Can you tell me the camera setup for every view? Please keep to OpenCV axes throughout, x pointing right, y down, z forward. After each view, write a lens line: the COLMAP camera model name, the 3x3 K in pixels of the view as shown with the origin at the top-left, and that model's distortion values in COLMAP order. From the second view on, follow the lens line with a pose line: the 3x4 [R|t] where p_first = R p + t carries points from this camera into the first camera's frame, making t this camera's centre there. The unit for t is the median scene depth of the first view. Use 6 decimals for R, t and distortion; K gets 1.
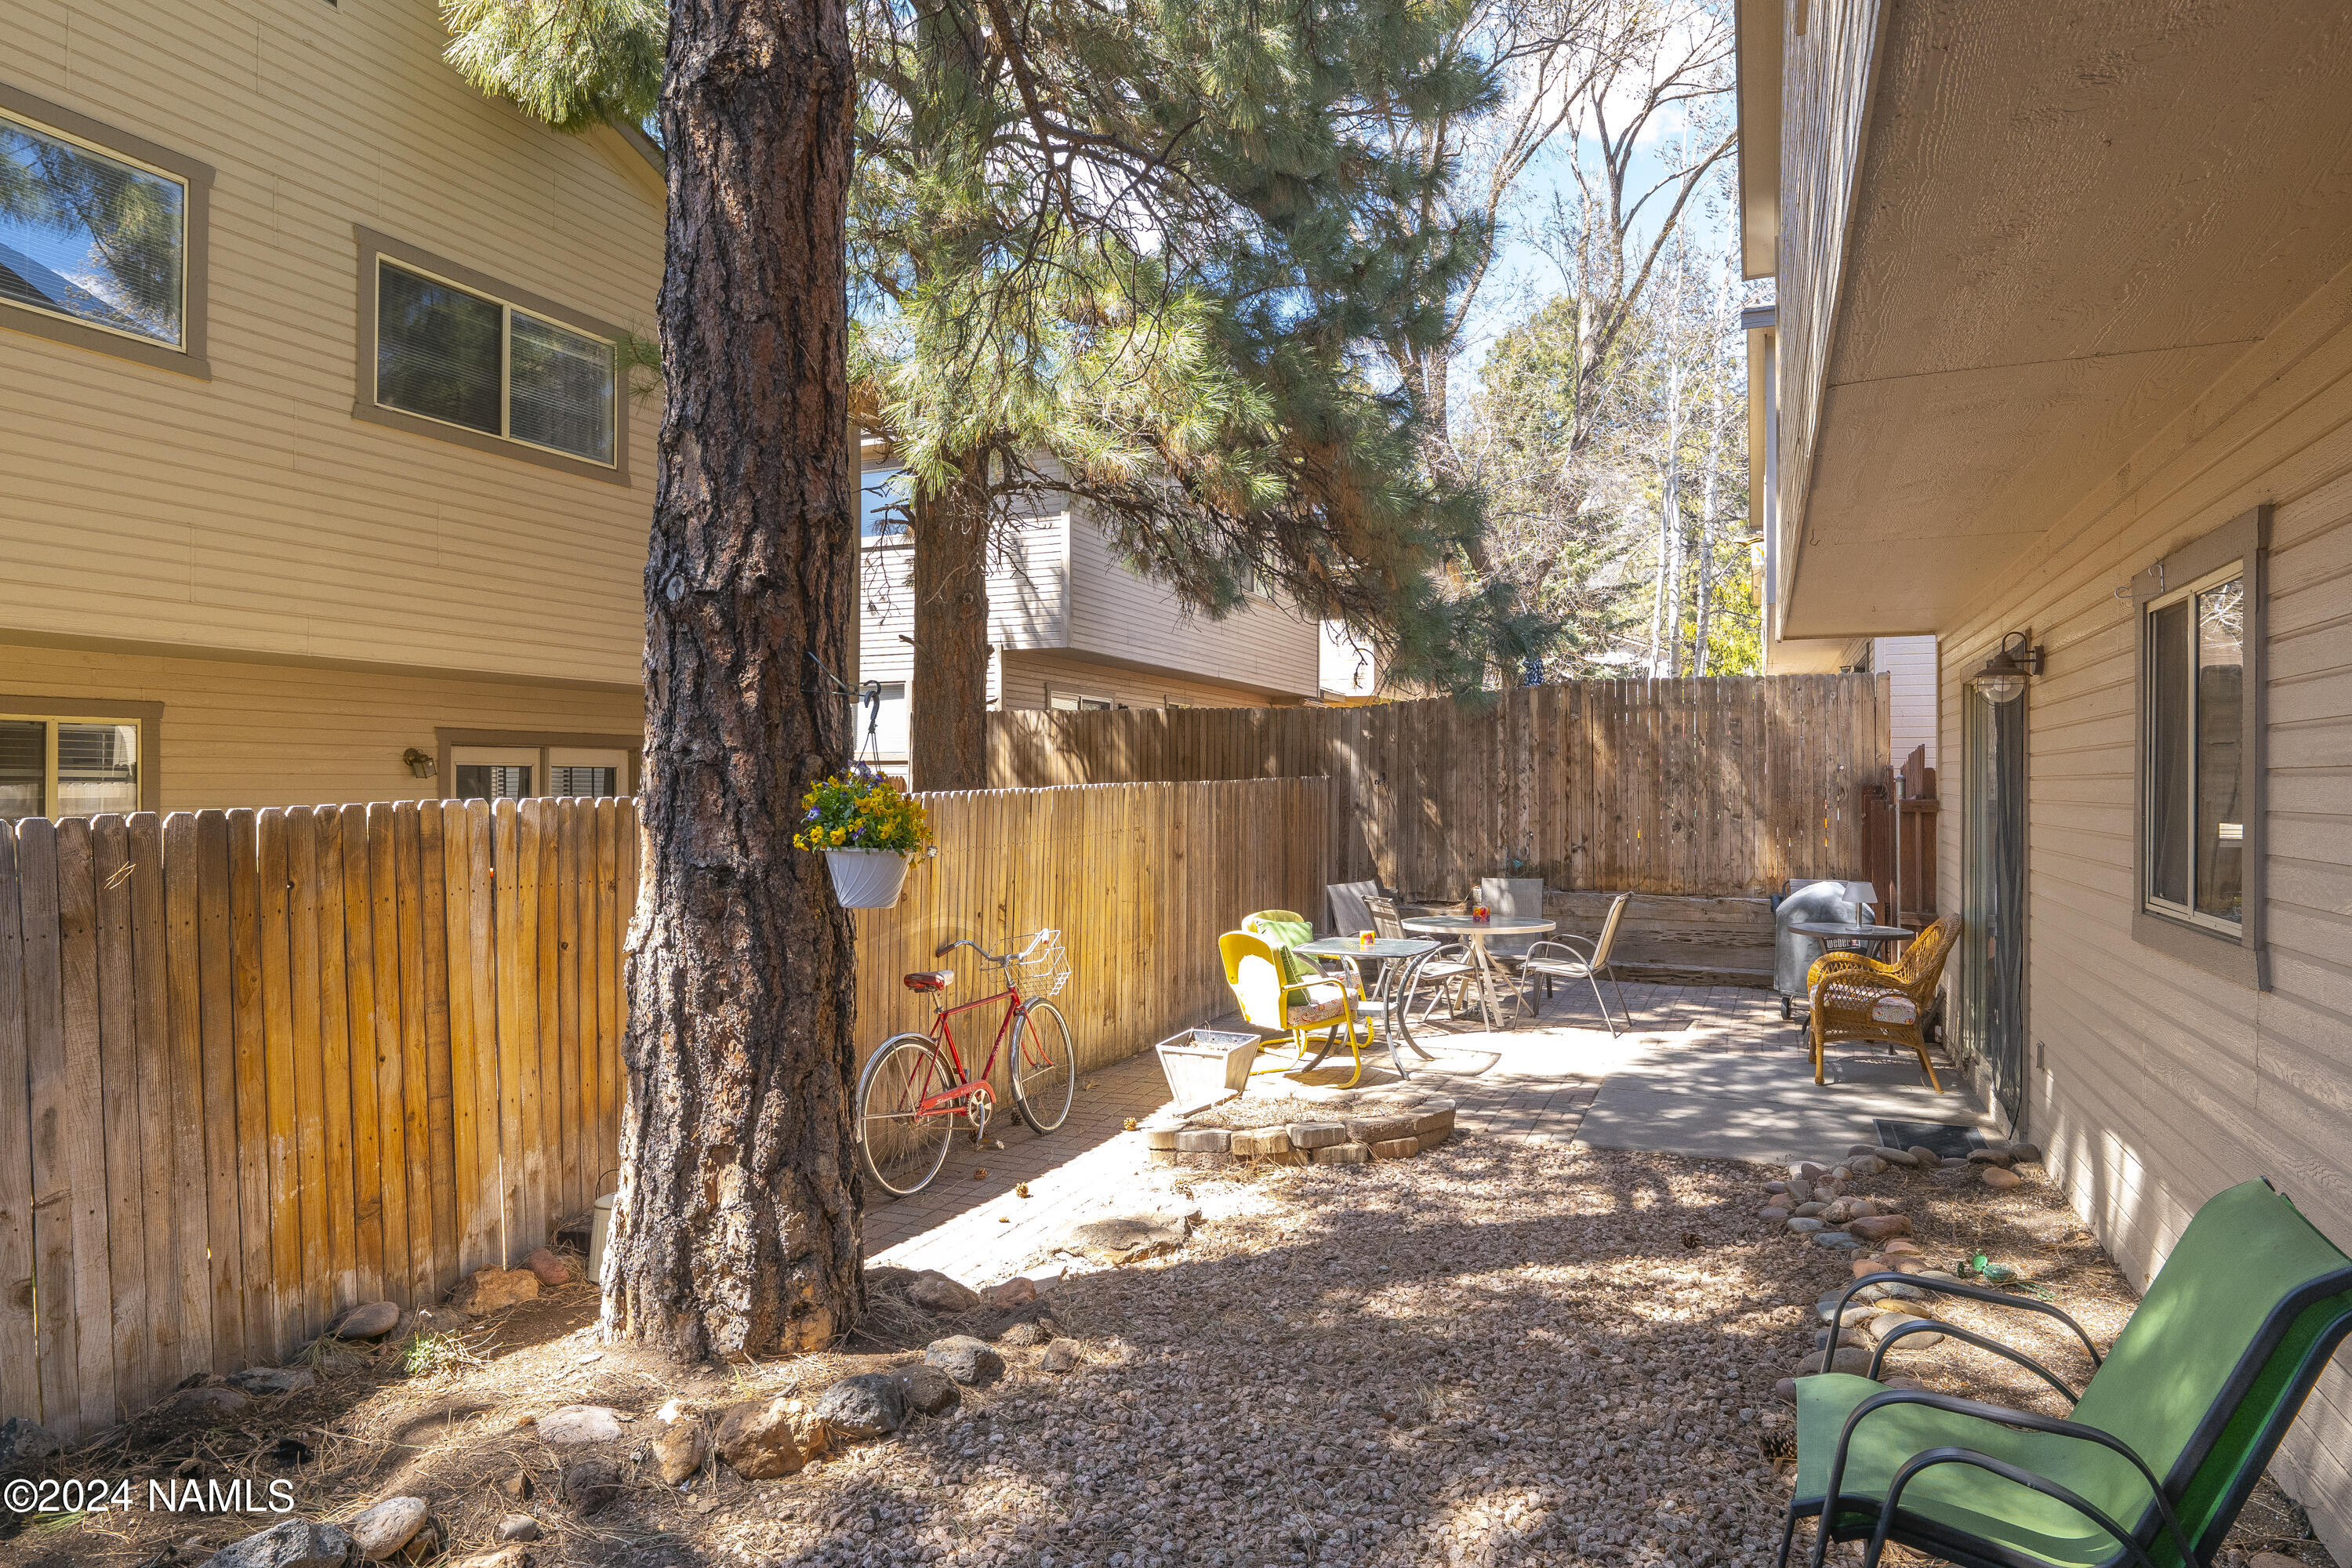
lens RADIAL K [[1350.4, 0, 1187.2], [0, 1350.4, 794.3], [0, 0, 1]] dist [-0.010046, 0.000679]
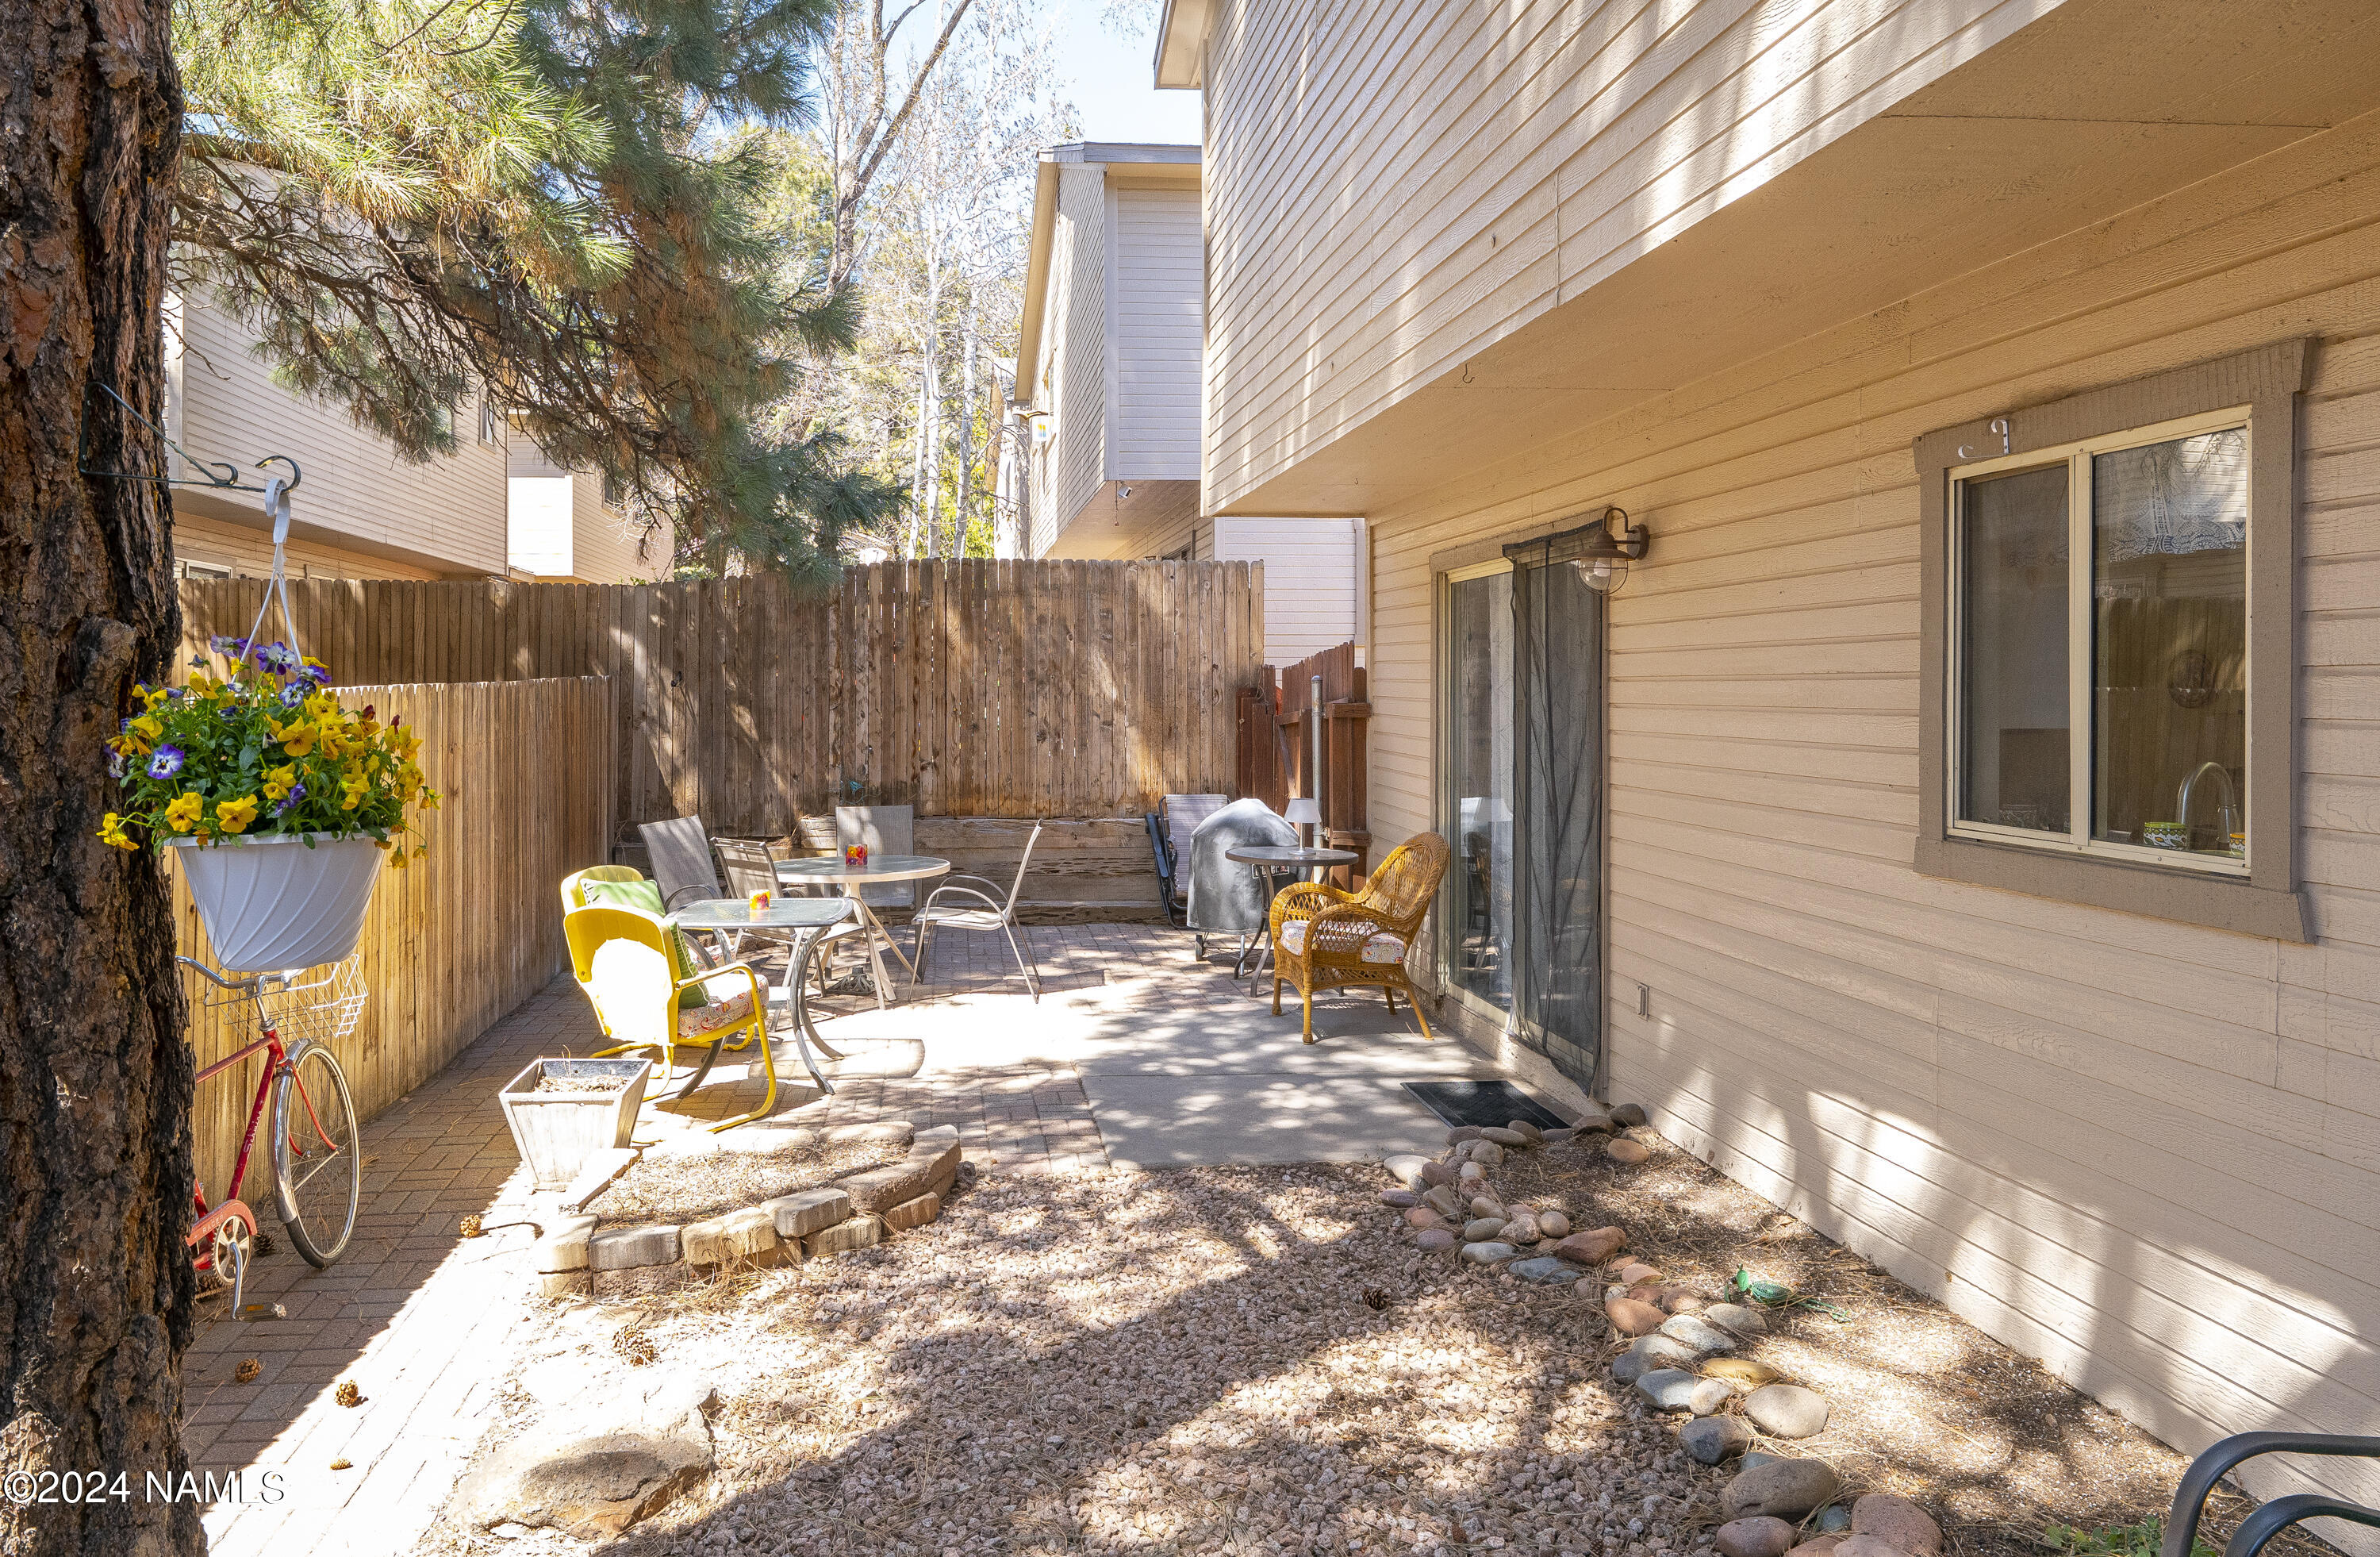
lens RADIAL K [[1567.4, 0, 1058.0], [0, 1567.4, 699.4], [0, 0, 1]] dist [-0.011225, -0.008219]
pose [[0.892197, -0.005137, 0.451617, -0.106724], [0.004627, 0.999987, 0.002235, -0.001840], [-0.451623, 0.000096, 0.892209, 0.190810]]
